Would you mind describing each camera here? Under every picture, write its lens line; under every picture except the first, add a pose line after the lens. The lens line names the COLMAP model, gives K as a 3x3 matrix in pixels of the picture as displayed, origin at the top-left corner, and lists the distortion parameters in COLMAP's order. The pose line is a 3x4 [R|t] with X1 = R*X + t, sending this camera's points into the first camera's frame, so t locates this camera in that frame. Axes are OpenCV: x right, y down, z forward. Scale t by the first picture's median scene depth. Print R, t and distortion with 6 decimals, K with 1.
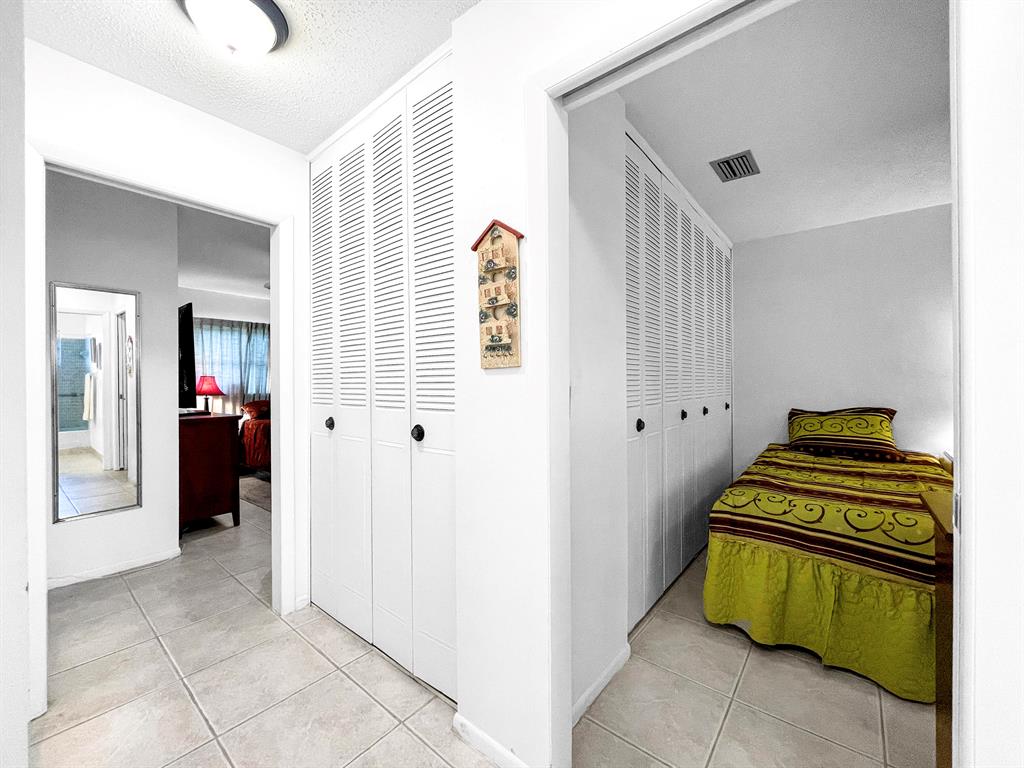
lens RADIAL K [[404.1, 0, 512.0], [0, 404.1, 384.0], [0, 0, 1]] dist [-0.001416, -0.000407]
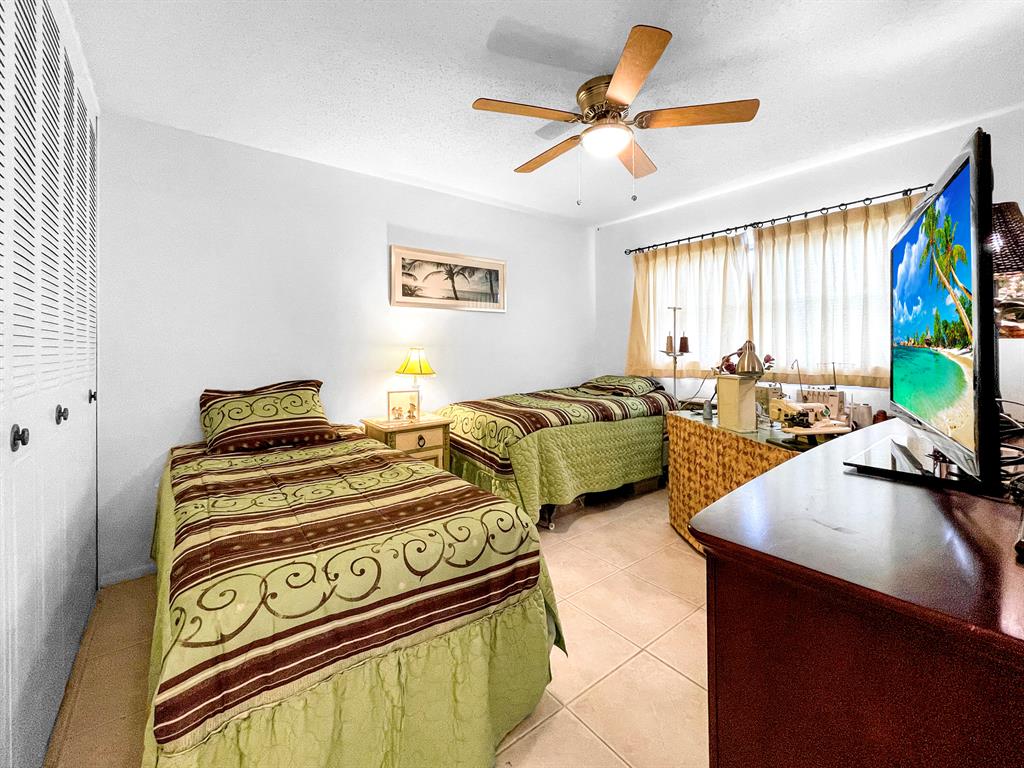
lens RADIAL K [[436.2, 0, 510.1], [0, 436.2, 339.7], [0, 0, 1]] dist [0.002589, 0.000518]
pose [[0.230222, 0.018675, 0.972959, 0.141212], [0.011065, 0.999701, -0.021806, -0.003532], [-0.973075, 0.015786, 0.229947, 0.516407]]
